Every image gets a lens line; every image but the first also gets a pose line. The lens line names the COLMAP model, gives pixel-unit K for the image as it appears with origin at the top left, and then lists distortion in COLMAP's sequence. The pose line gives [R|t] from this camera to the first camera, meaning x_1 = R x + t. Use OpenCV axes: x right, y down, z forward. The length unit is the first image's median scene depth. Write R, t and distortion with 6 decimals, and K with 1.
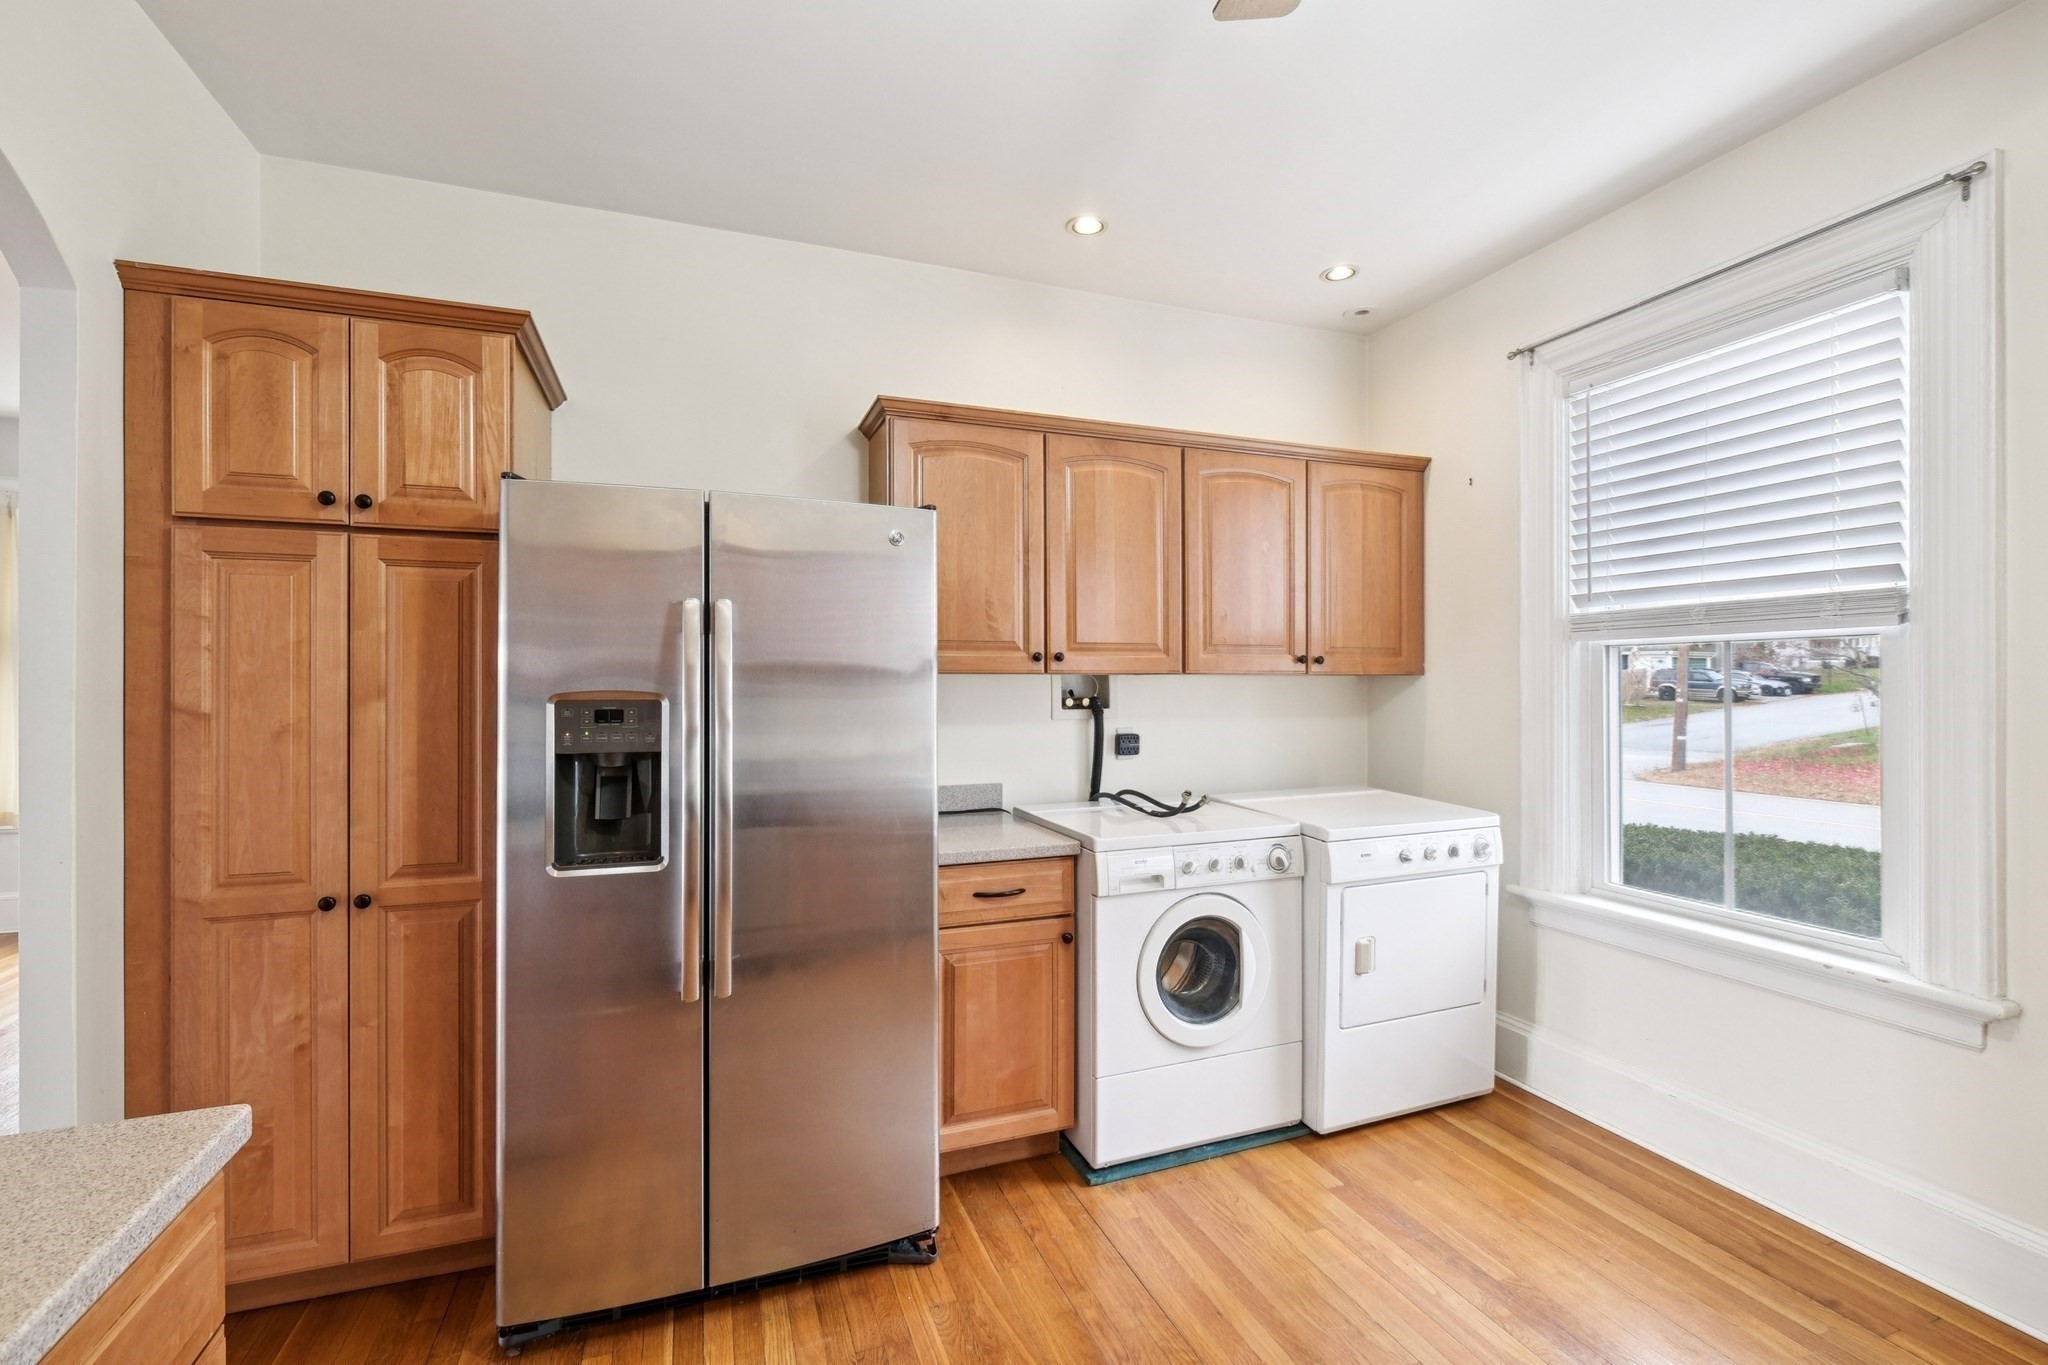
lens RADIAL K [[898.4, 0, 1040.5], [0, 898.4, 677.1], [0, 0, 1]] dist [-0.002803, -0.000796]
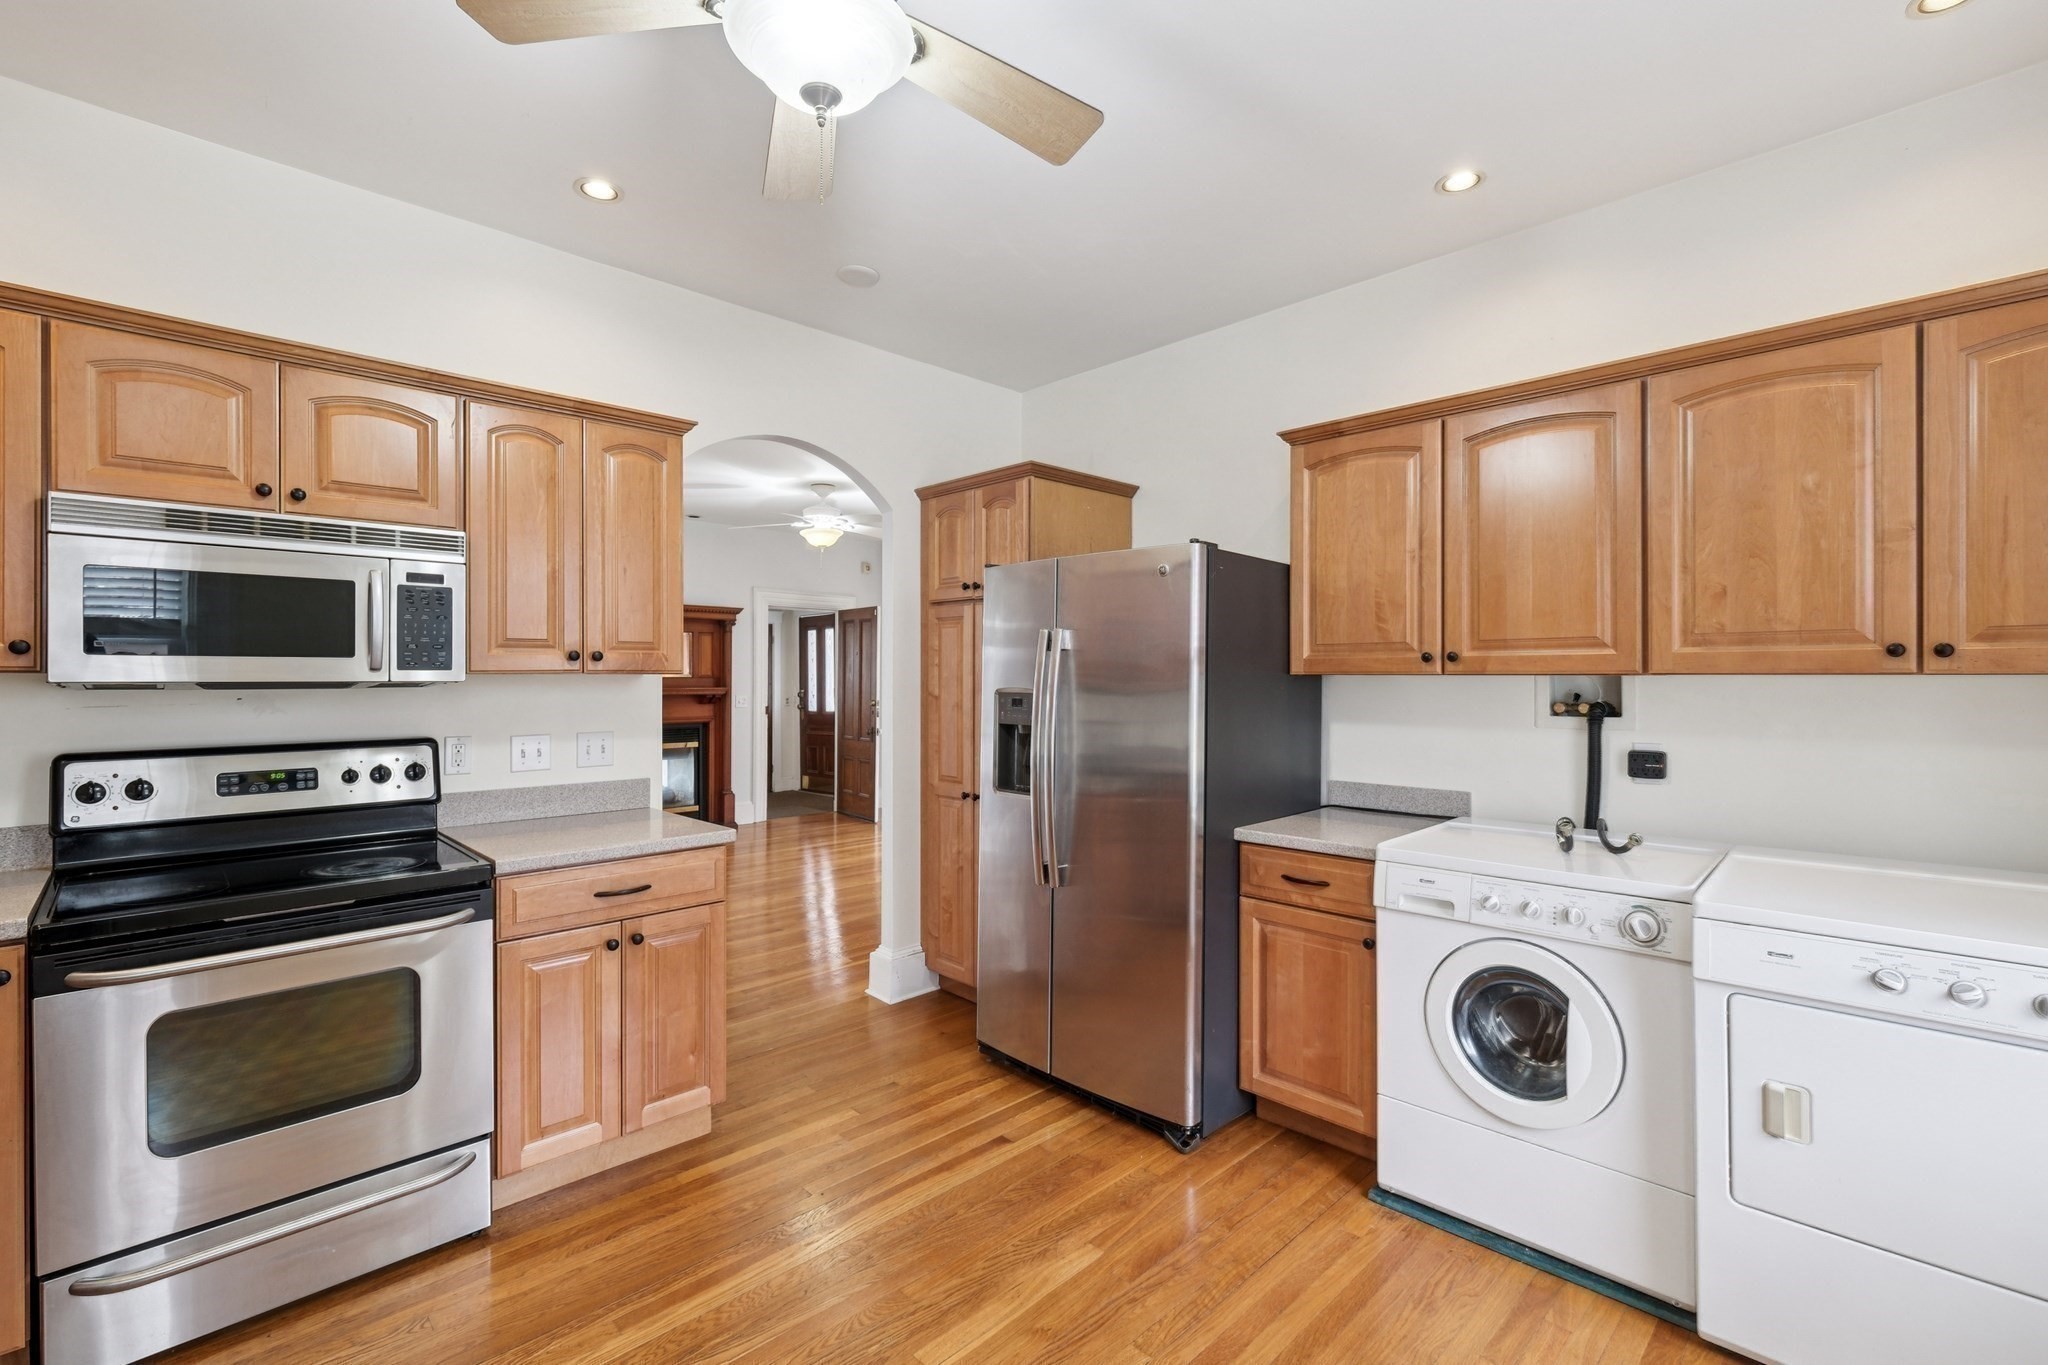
lens RADIAL K [[898.4, 0, 1038.5], [0, 898.4, 679.5], [0, 0, 1]] dist [-0.002803, -0.000796]
pose [[0.407365, 0.000839, -0.913265, 0.755521], [0.000166, 0.999999, 0.000993, -0.000080], [0.913266, -0.000556, 0.407364, 0.258498]]
